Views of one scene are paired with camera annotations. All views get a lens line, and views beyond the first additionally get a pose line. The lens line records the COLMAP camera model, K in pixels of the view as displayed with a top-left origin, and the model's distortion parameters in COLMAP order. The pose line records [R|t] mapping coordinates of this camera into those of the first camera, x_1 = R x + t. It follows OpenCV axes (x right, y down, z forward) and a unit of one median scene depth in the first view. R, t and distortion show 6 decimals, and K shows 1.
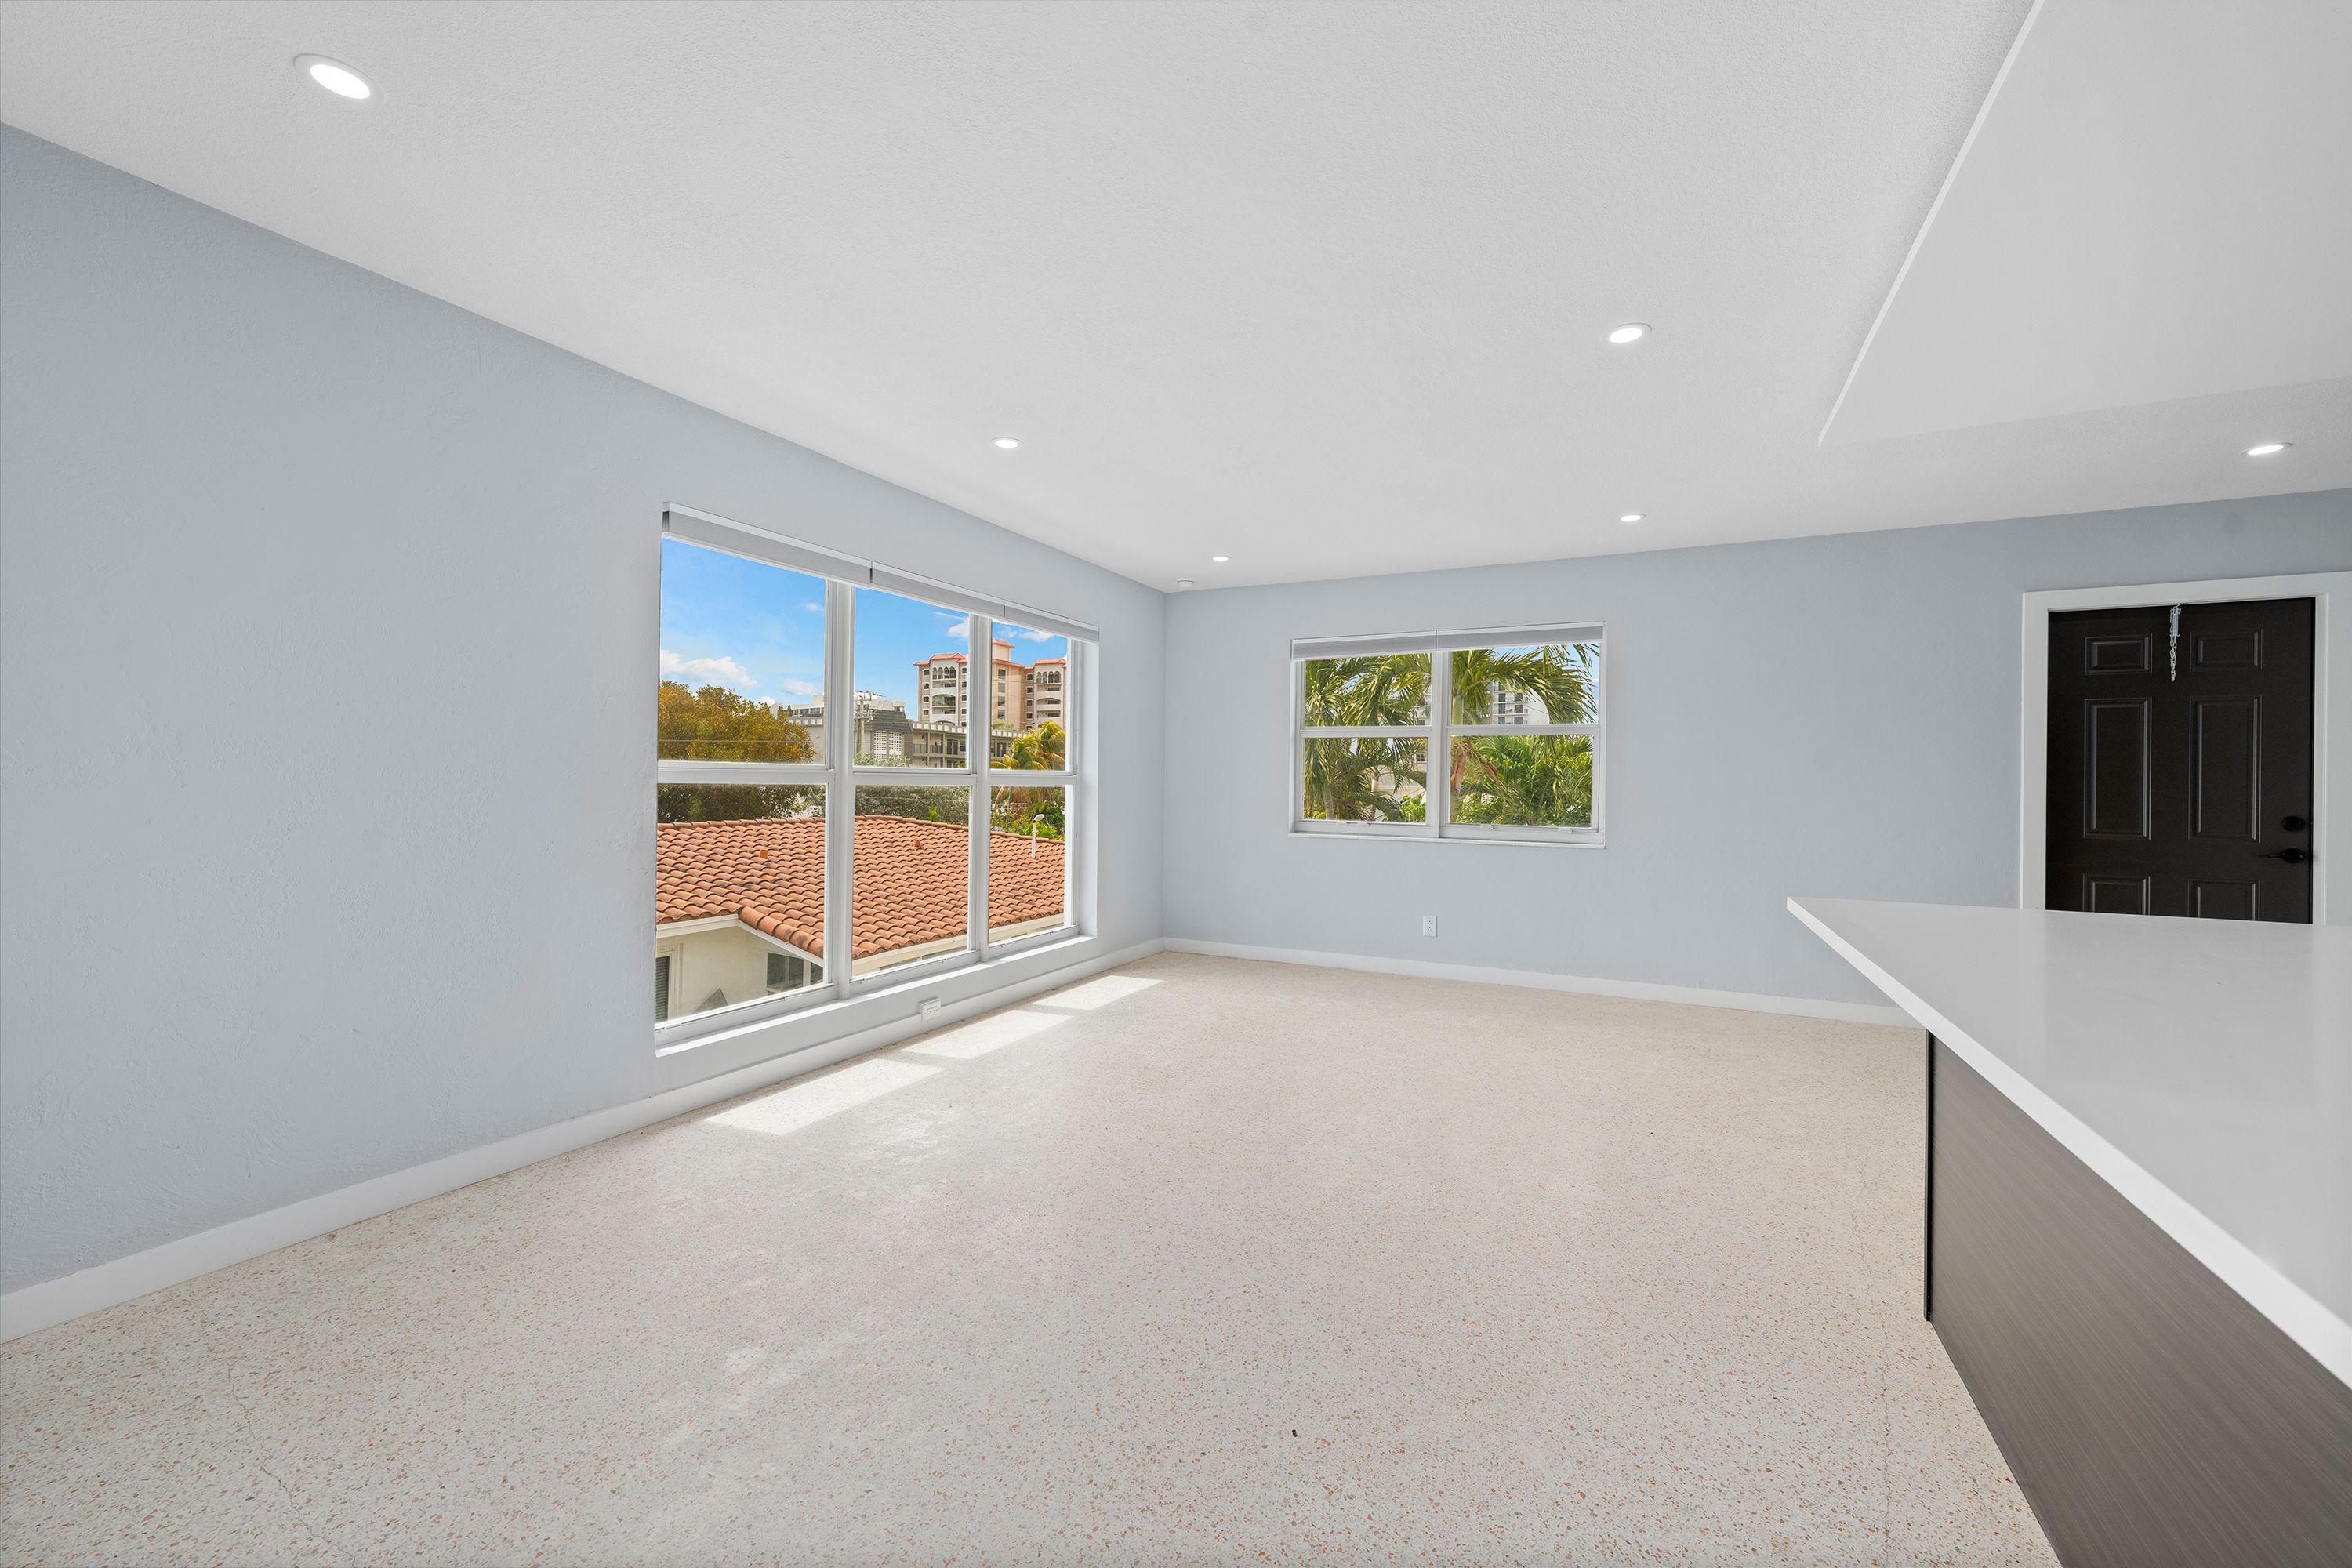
lens RADIAL K [[910.5, 0, 1185.0], [0, 910.5, 783.4], [0, 0, 1]] dist [-0.001712, -0.000190]
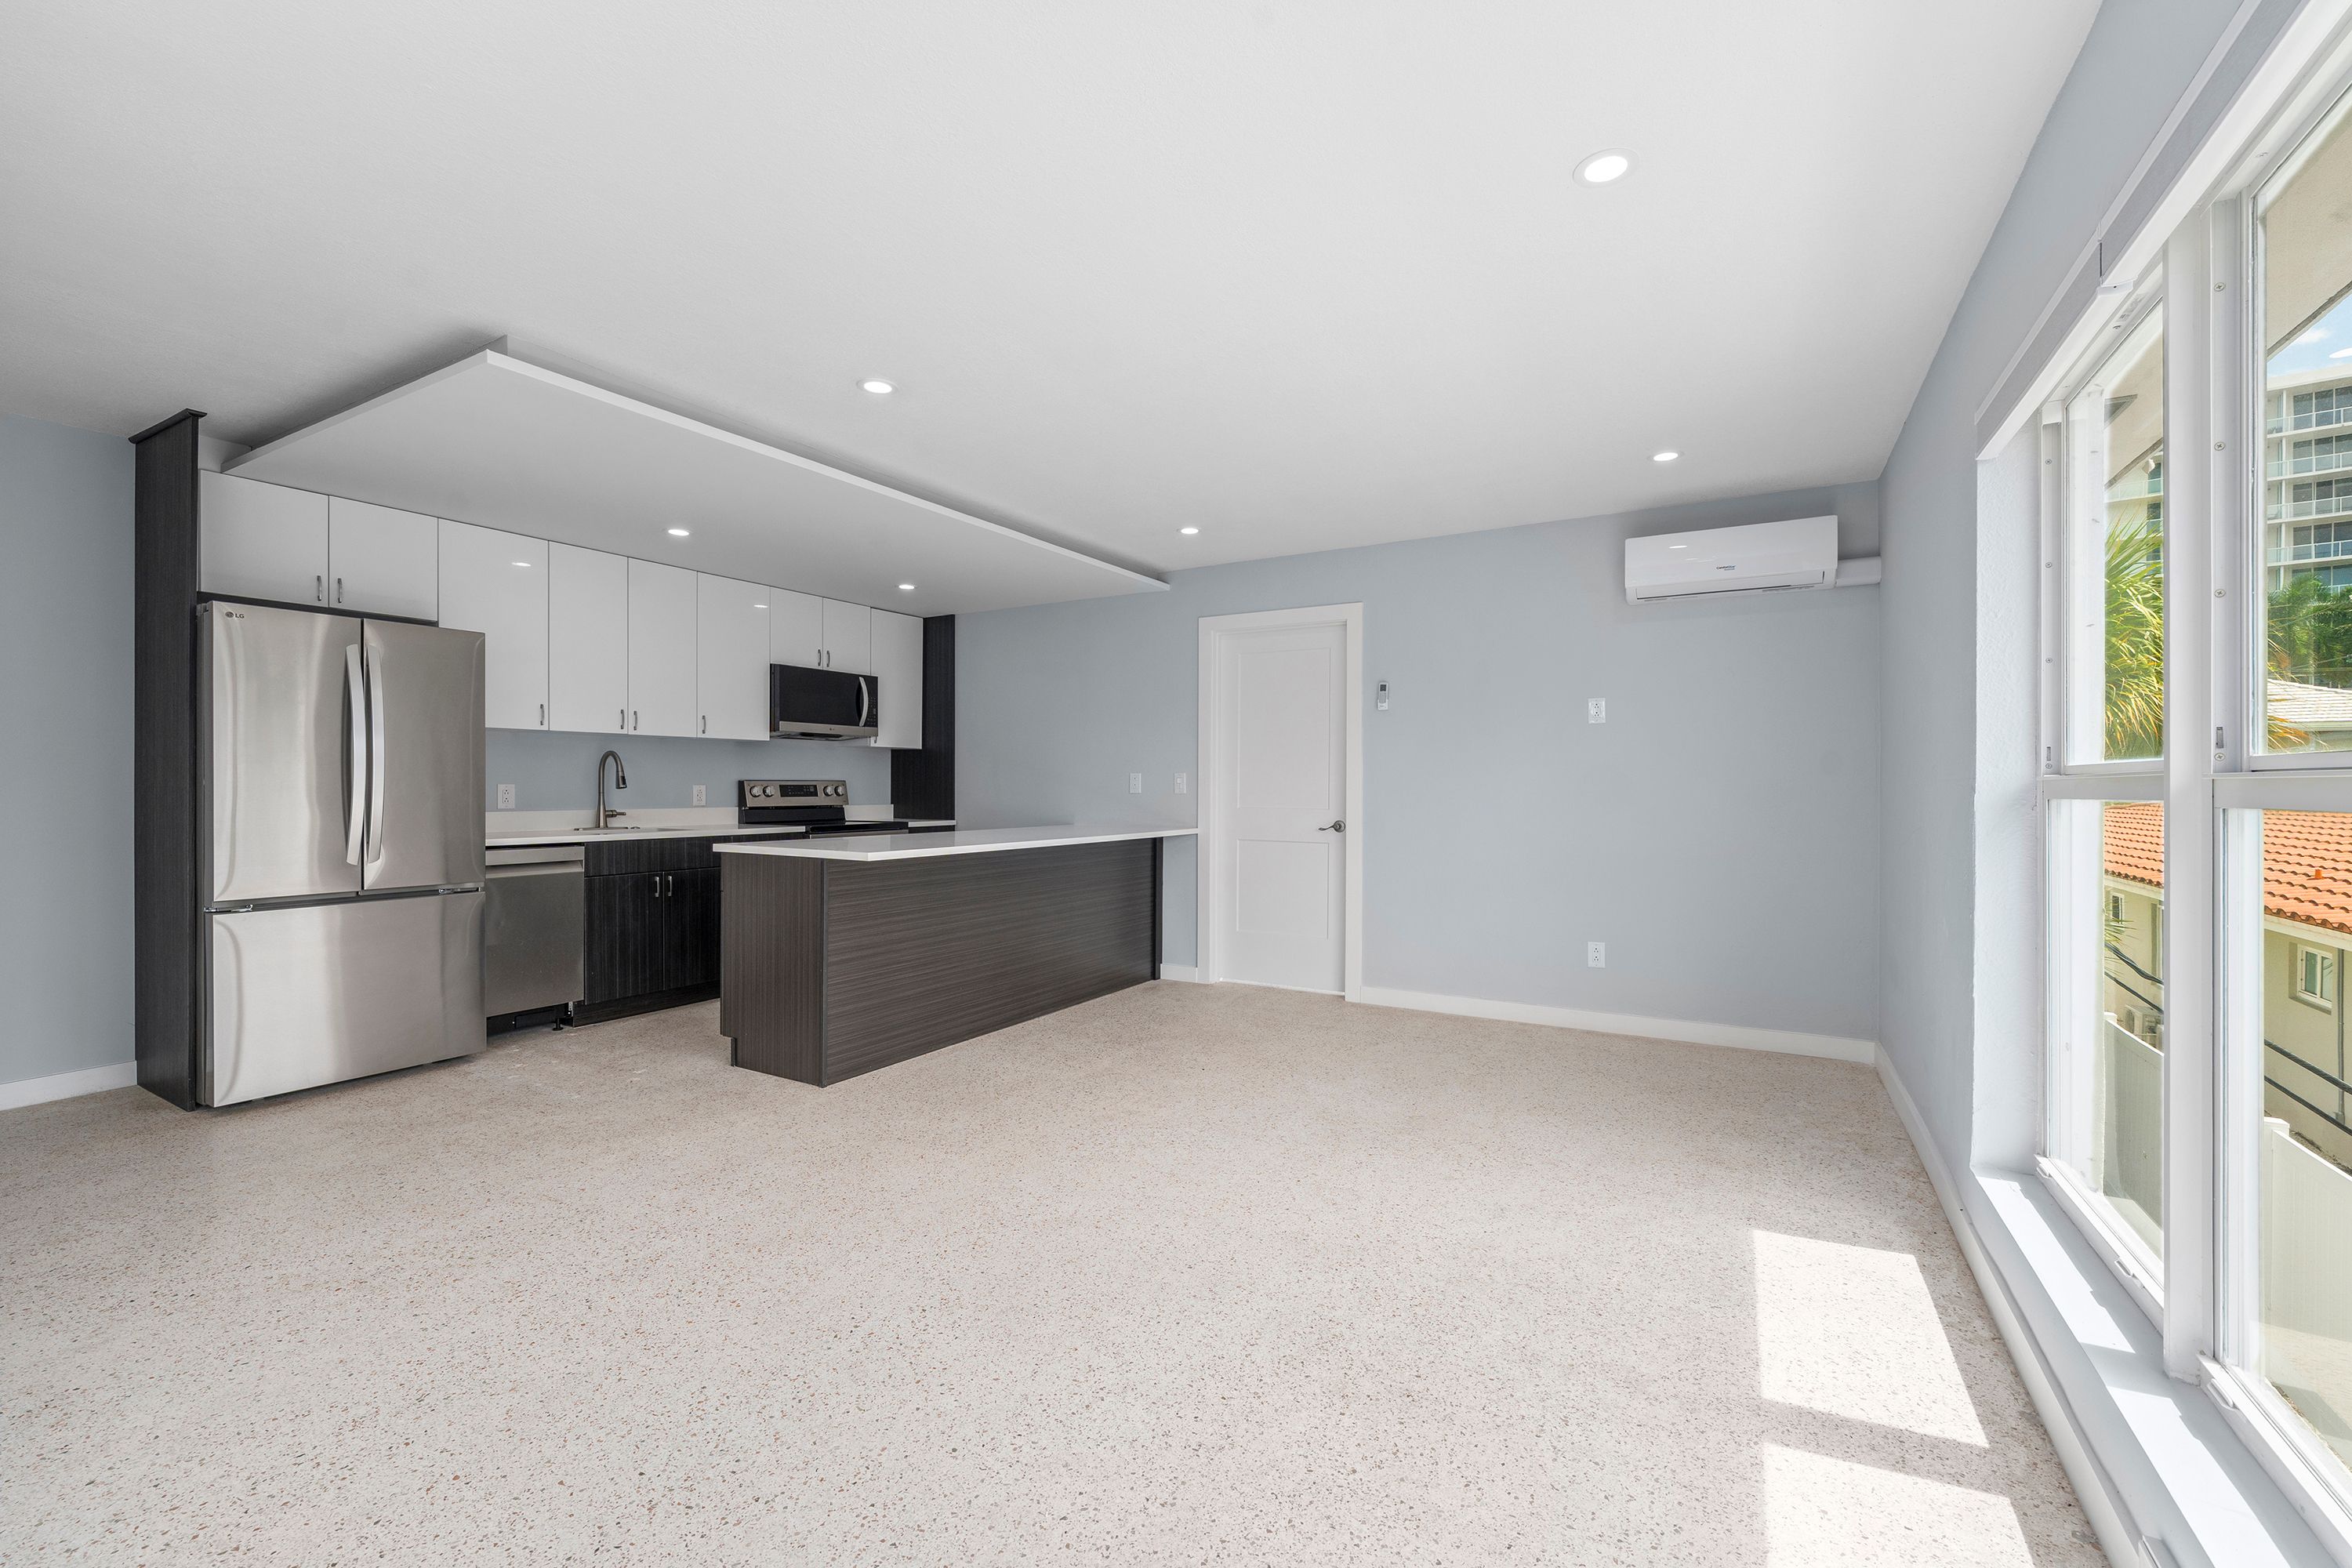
lens RADIAL K [[974.0, 0, 1186.6], [0, 974.0, 788.9], [0, 0, 1]] dist [-0.003154, -0.000281]
pose [[-0.998143, -0.014670, 0.059120, 0.020035], [-0.014250, 0.999870, 0.007516, -0.004823], [-0.059222, 0.006660, -0.998223, 2.384181]]
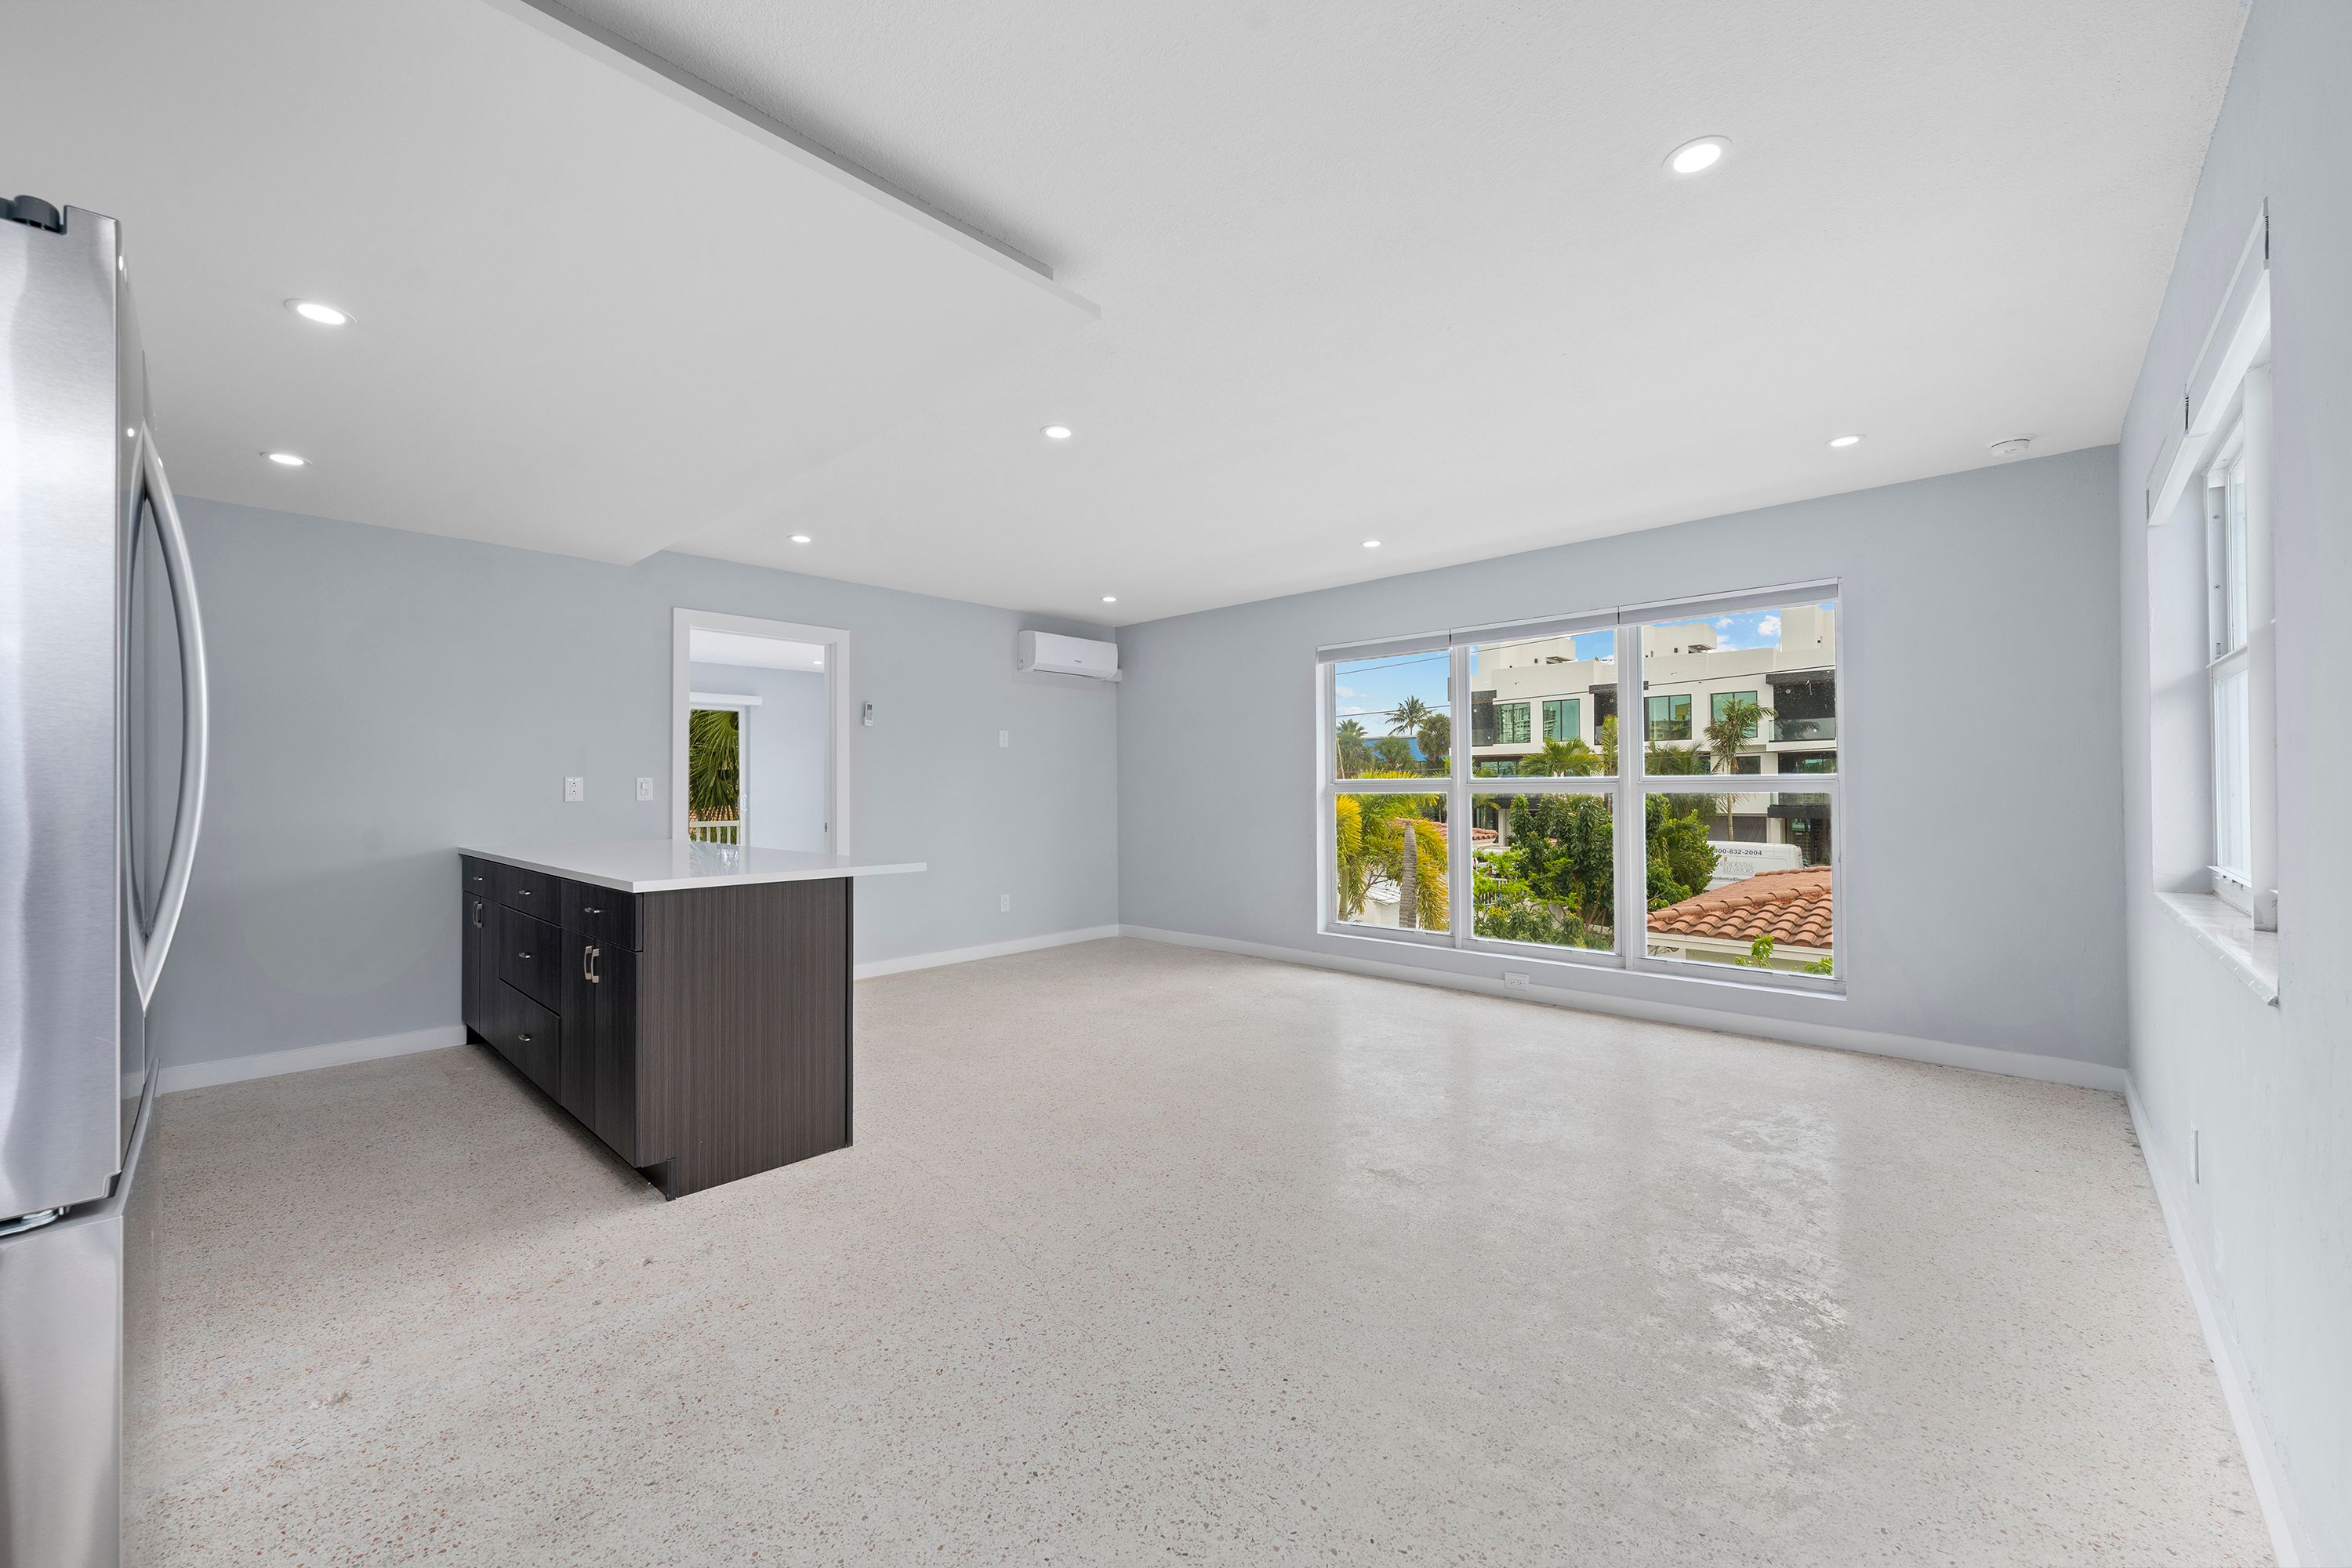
lens RADIAL K [[910.5, 0, 1185.0], [0, 910.5, 783.4], [0, 0, 1]] dist [-0.001712, -0.000190]
pose [[-0.274233, -0.016178, -0.961527, 1.784608], [-0.000873, 0.999862, -0.016574, 0.019069], [0.961663, -0.003706, -0.274210, 1.640399]]
